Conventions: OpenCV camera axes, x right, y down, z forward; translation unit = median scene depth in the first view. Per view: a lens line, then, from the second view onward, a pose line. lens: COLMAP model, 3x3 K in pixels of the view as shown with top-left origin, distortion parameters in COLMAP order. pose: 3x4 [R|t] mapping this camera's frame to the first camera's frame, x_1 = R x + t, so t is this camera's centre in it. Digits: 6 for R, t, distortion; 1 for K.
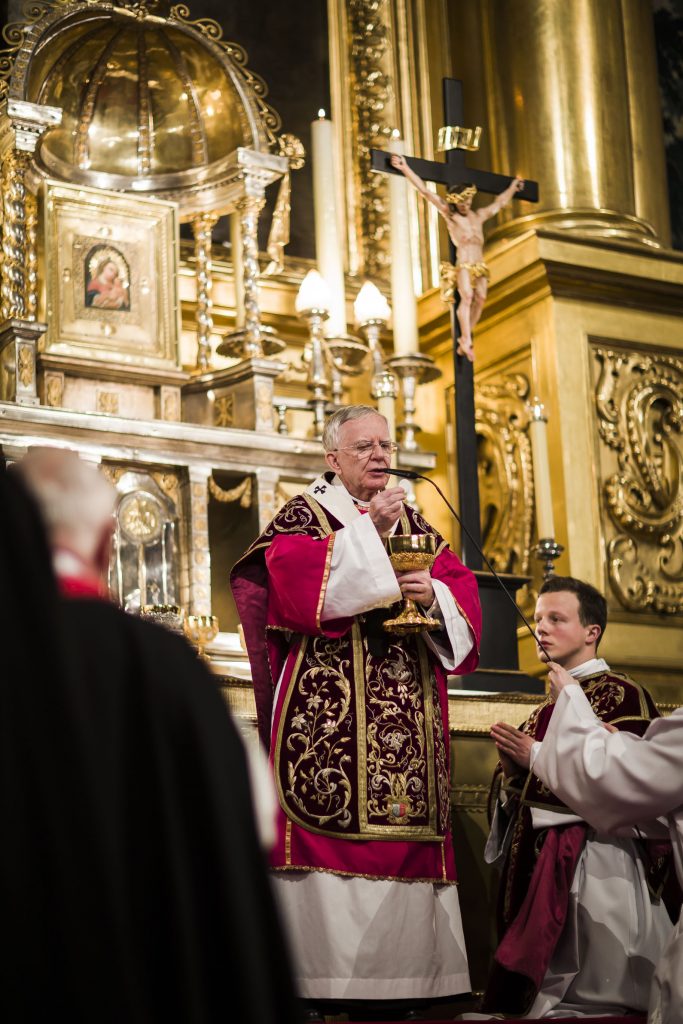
lens RADIAL K [[2383.6, 0, 341.5], [0, 2383.6, 512.0], [0, 0, 1]] dist [-0.099679, -0.470178]
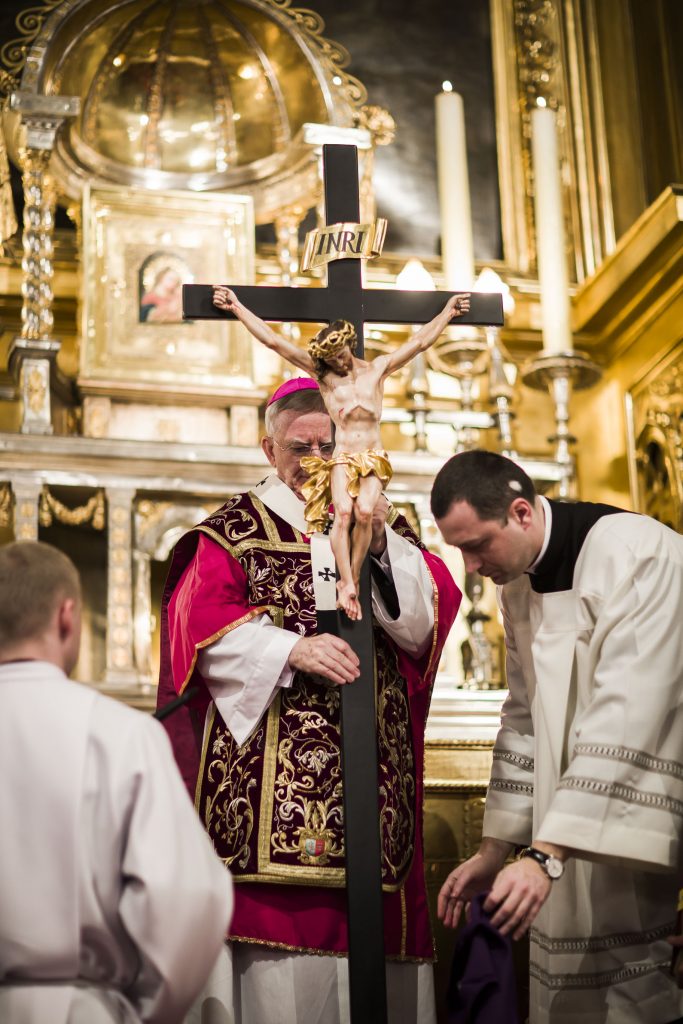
lens RADIAL K [[2383.6, 0, 341.5], [0, 2383.6, 512.0], [0, 0, 1]] dist [-0.099679, -0.470178]
pose [[0.964305, -0.071431, -0.254979, 0.174980], [0.059784, 0.996795, -0.053151, 0.032448], [0.257958, 0.036010, 0.965485, 0.172281]]
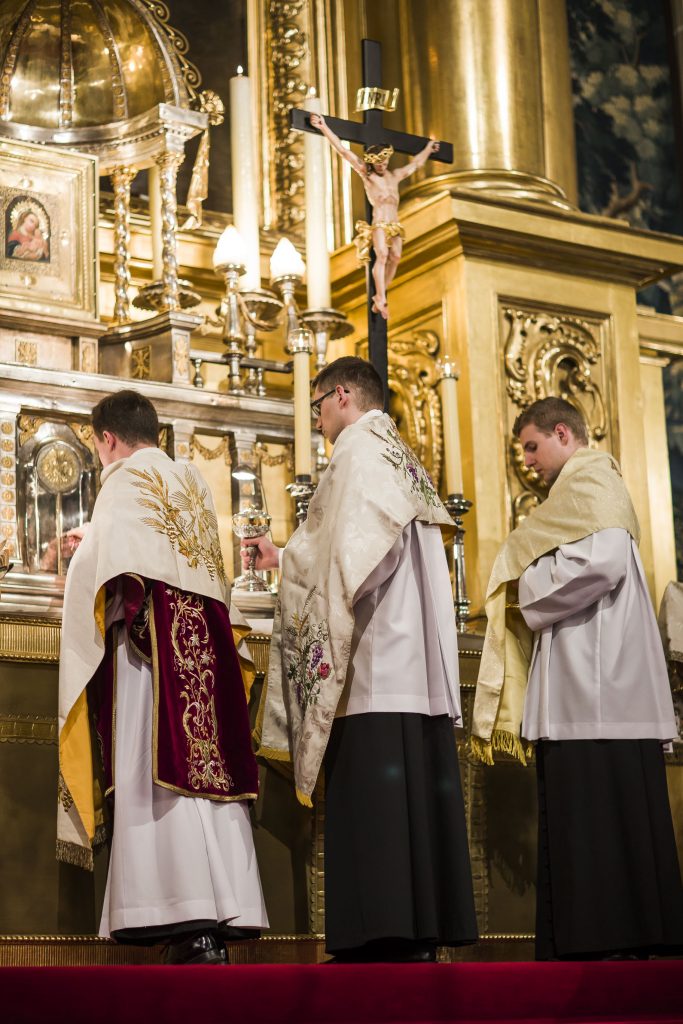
lens RADIAL K [[2383.6, 0, 341.5], [0, 2383.6, 512.0], [0, 0, 1]] dist [-0.099679, -0.470178]
pose [[0.998662, 0.017178, 0.048767, -0.011986], [-0.018348, 0.999552, 0.023640, -0.004245], [-0.048339, -0.024504, 0.998530, -0.018633]]
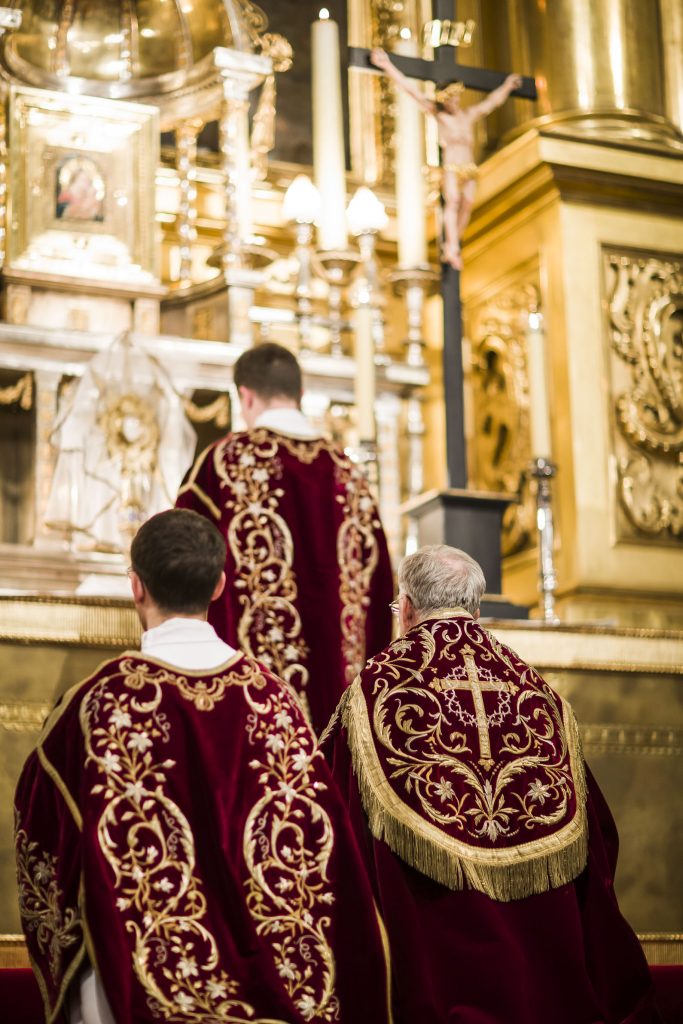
lens RADIAL K [[2383.6, 0, 341.5], [0, 2383.6, 512.0], [0, 0, 1]] dist [-0.099679, -0.470178]
pose [[0.995796, -0.006128, -0.091396, 0.089907], [0.008394, 0.999666, 0.024432, 0.008839], [0.091216, -0.025096, 0.995515, 0.055253]]
